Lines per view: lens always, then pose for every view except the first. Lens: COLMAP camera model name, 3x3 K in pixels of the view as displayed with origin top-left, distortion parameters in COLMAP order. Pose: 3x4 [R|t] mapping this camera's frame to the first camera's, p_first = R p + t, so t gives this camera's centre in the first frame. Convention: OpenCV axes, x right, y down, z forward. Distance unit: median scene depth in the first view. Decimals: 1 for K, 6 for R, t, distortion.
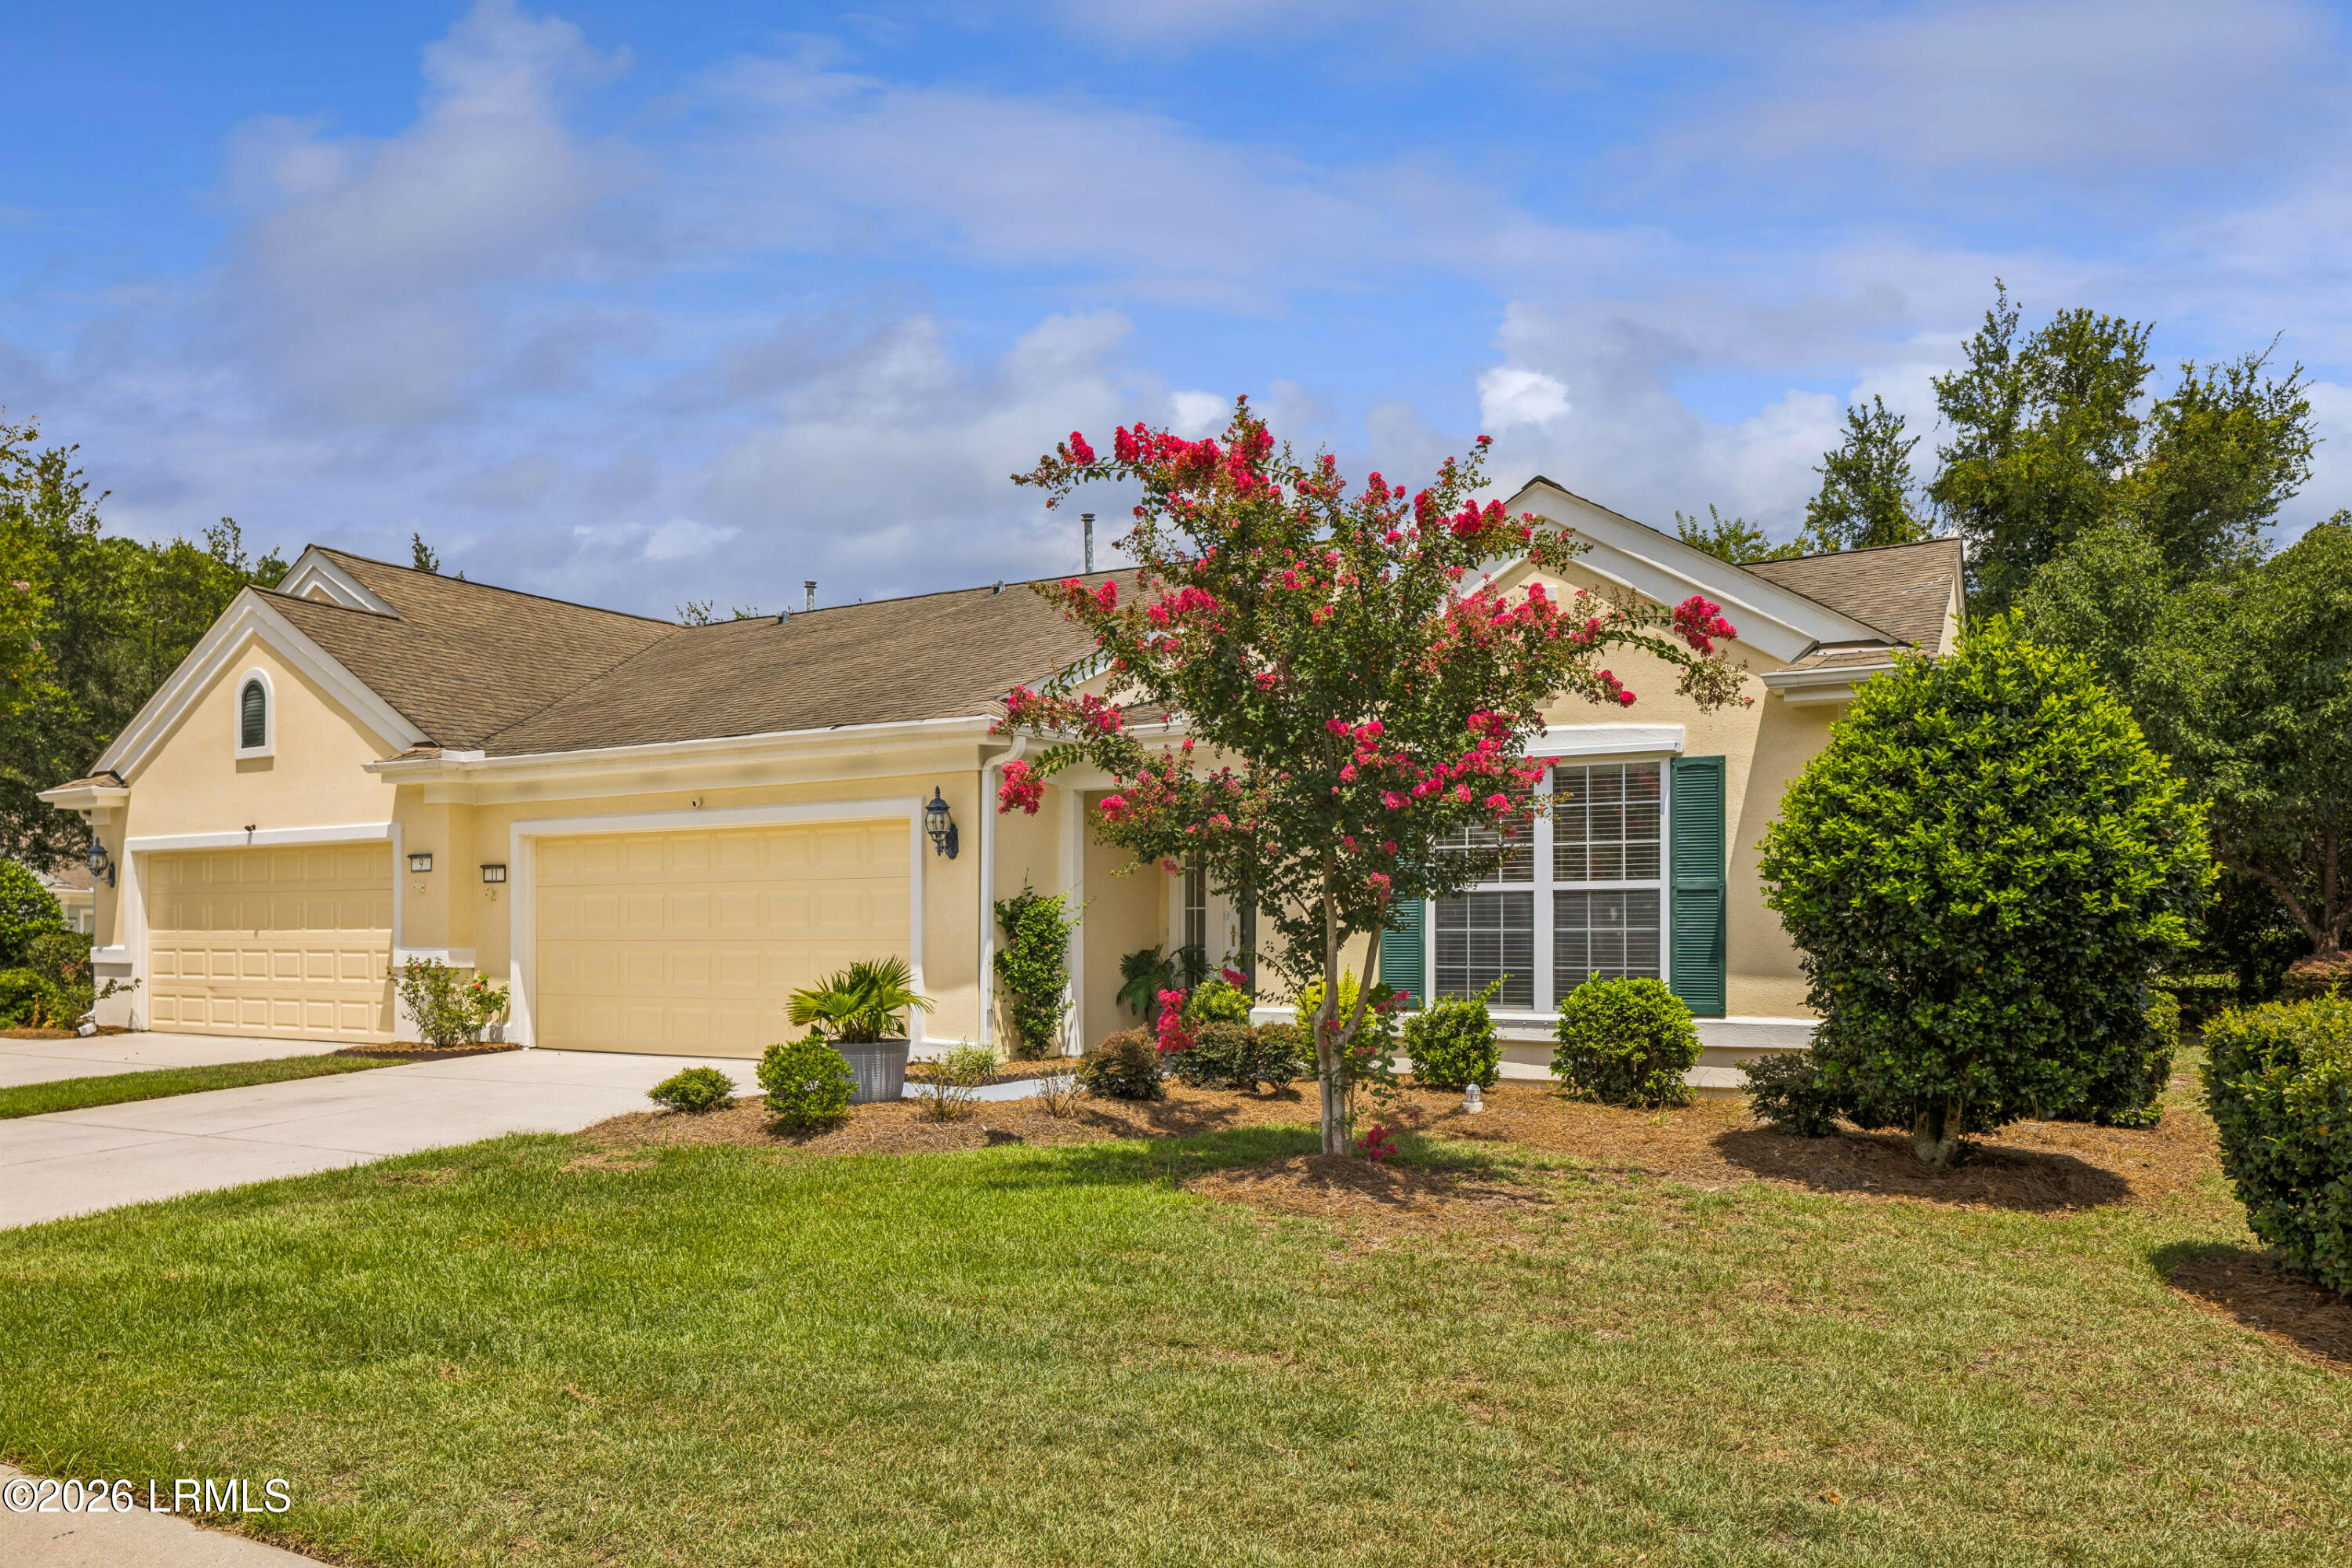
lens RADIAL K [[1624.9, 0, 1174.2], [0, 1624.9, 854.1], [0, 0, 1]] dist [-0.000941, -0.000314]
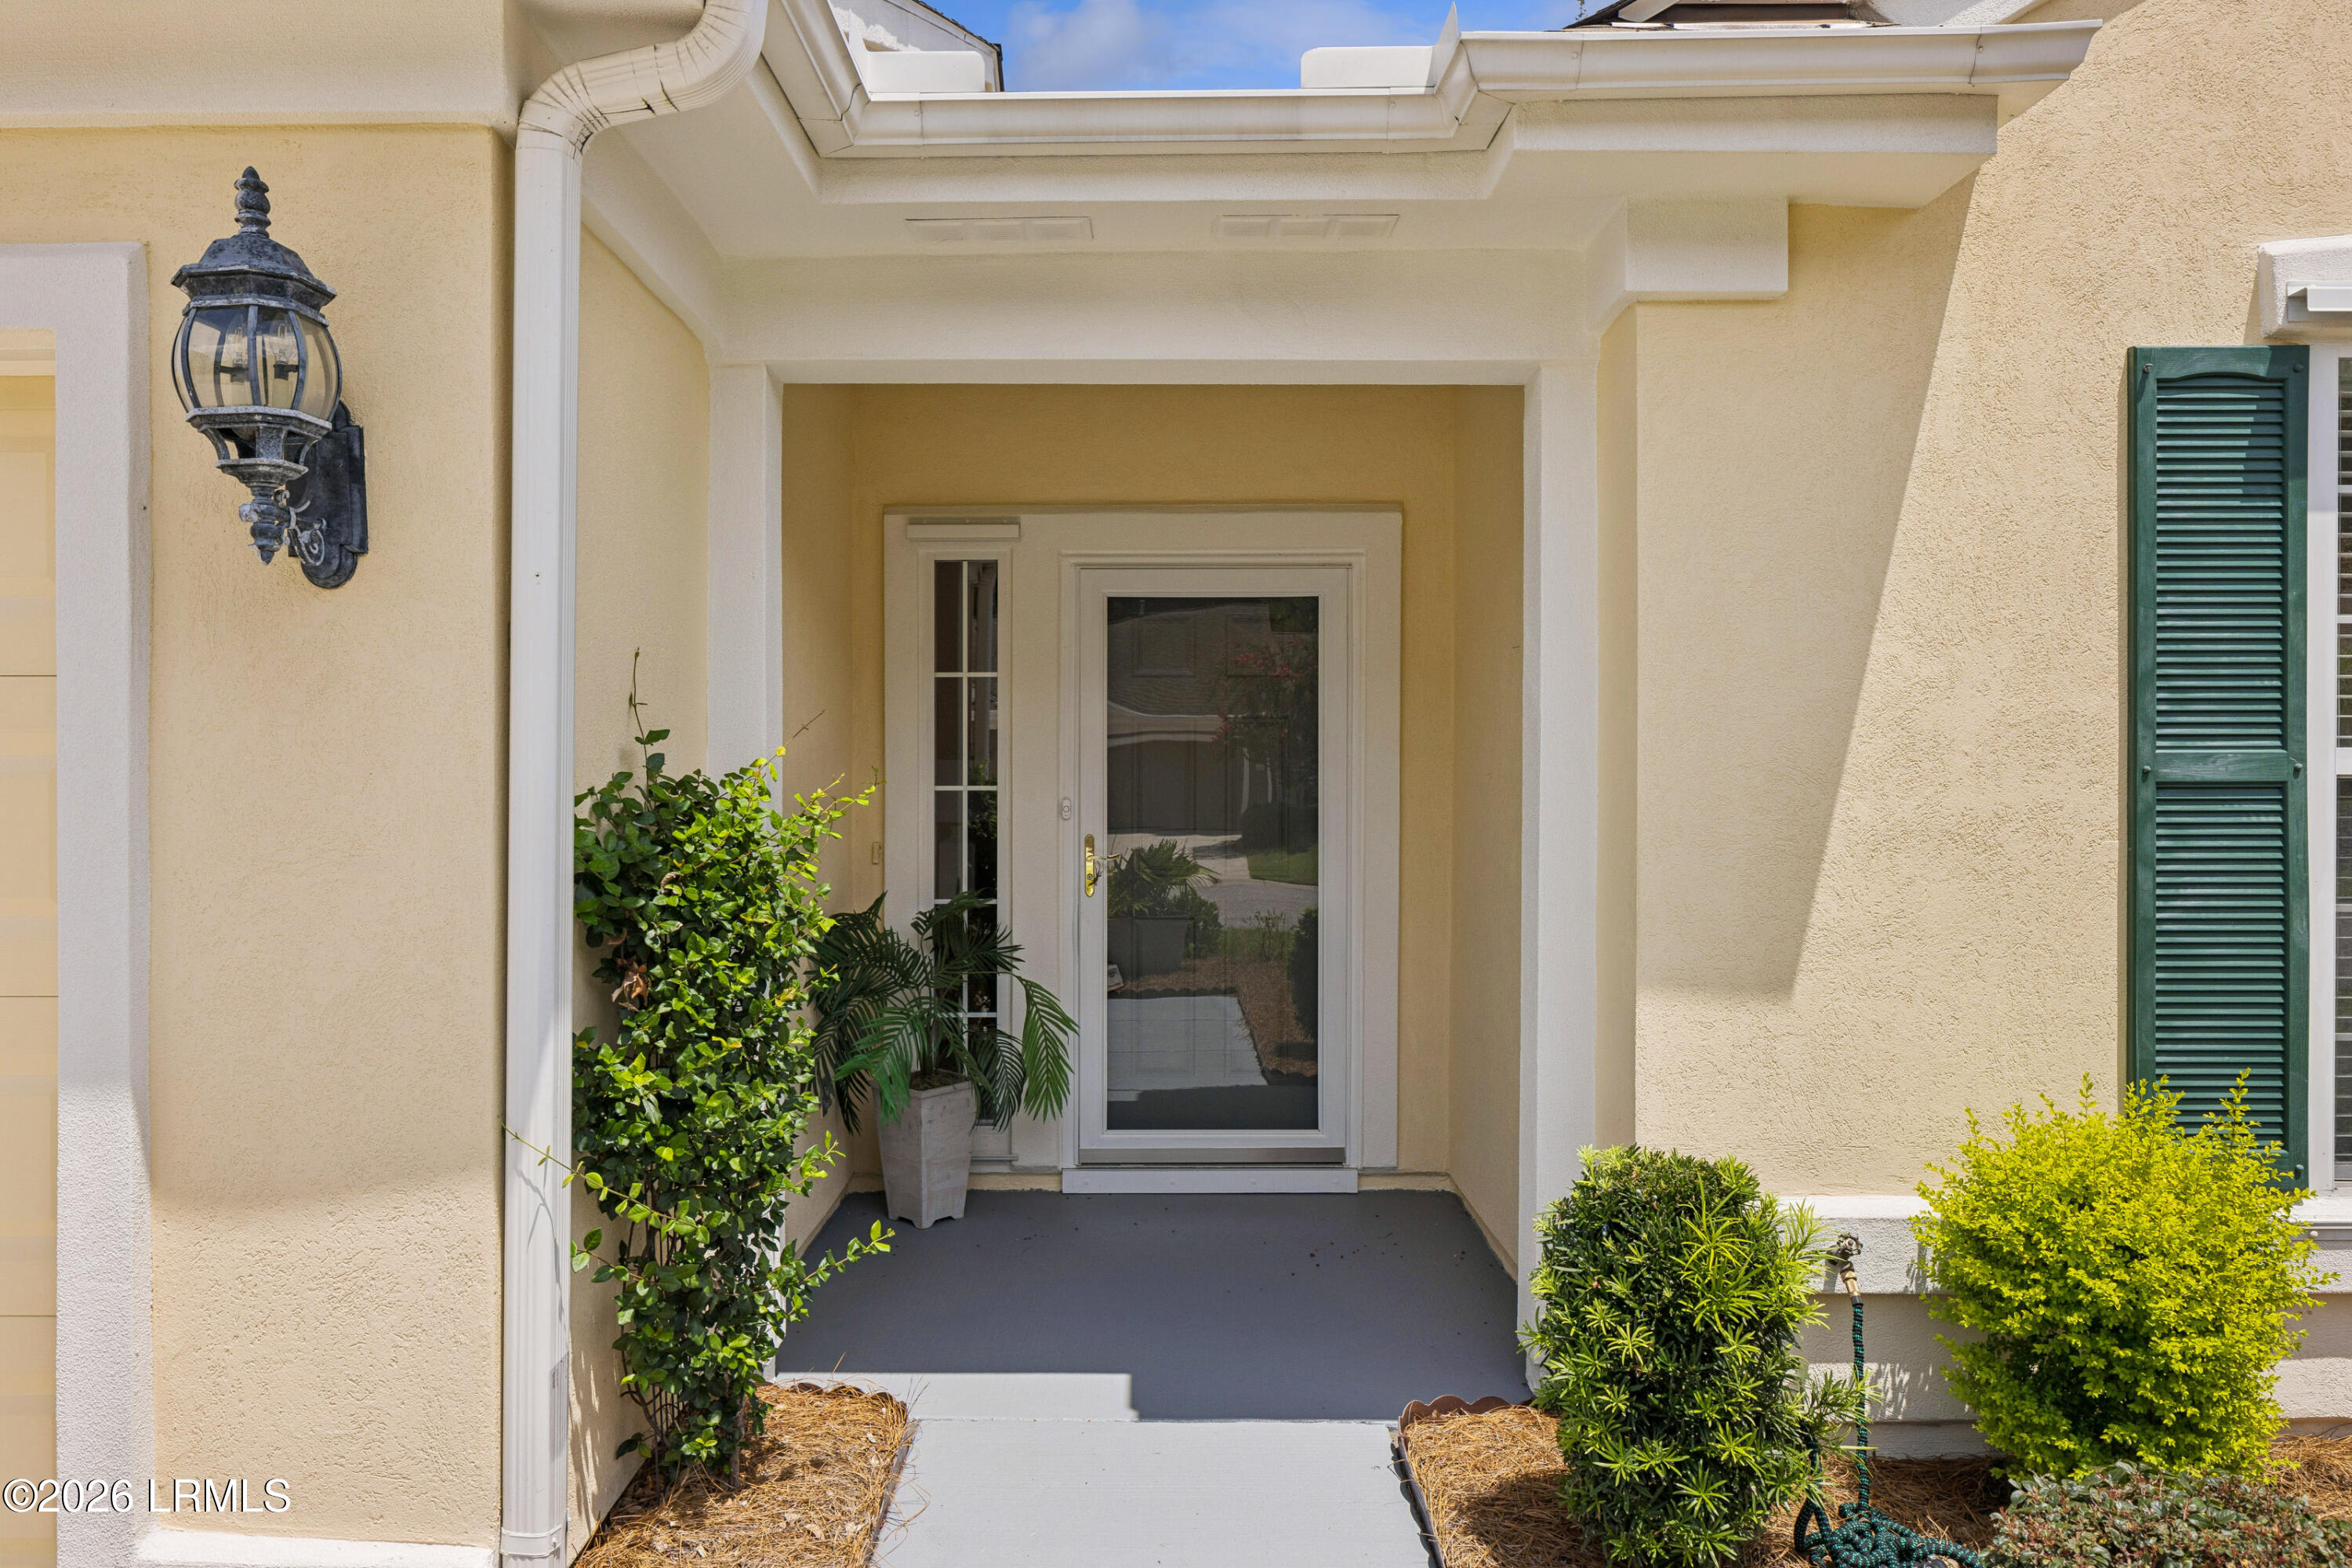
lens RADIAL K [[1609.6, 0, 1163.8], [0, 1609.6, 750.8], [0, 0, 1]] dist [-0.005455, -0.000058]
pose [[0.873898, 0.004236, 0.486091, -0.142184], [-0.025649, 0.998971, 0.037406, 0.012667], [-0.485432, -0.045157, 0.873107, 0.786625]]
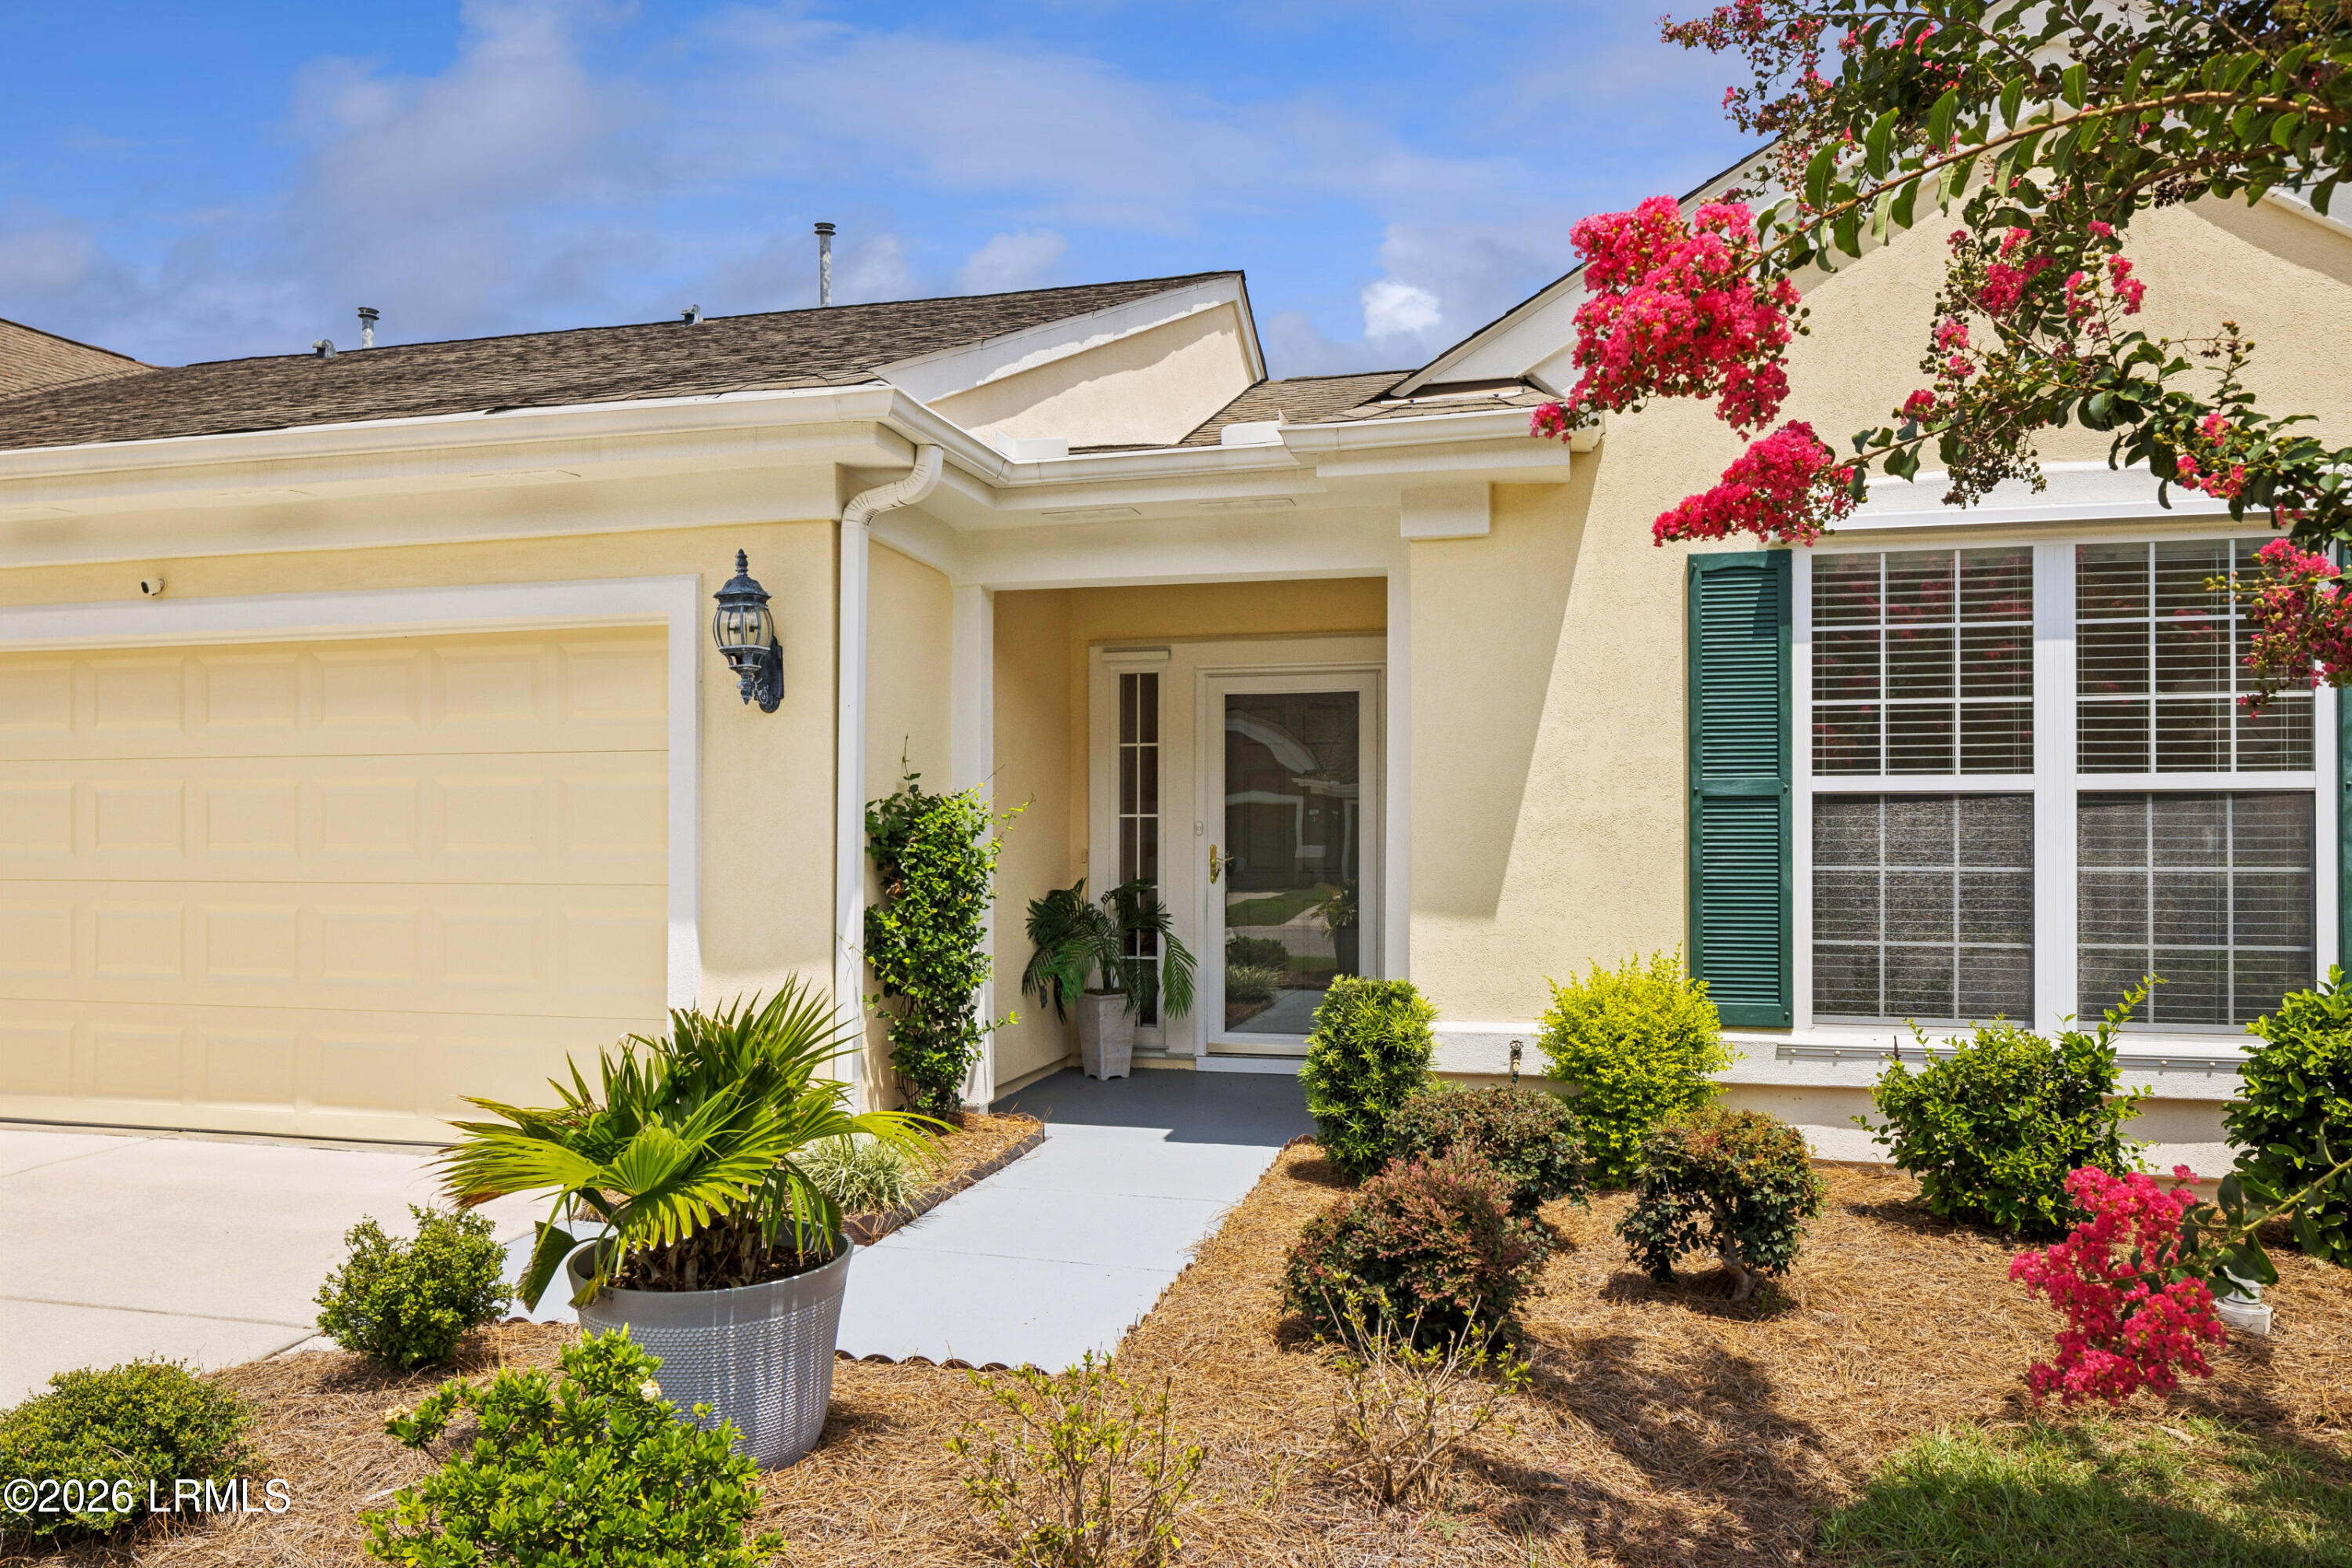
lens RADIAL K [[1612.8, 0, 1176.0], [0, 1612.8, 784.0], [0, 0, 1]] dist [-0.005252, -0.001672]
pose [[0.965108, 0.008620, 0.261711, -0.144407], [-0.014220, 0.999709, 0.019512, 0.012866], [-0.261467, -0.022552, 0.964949, 0.527675]]
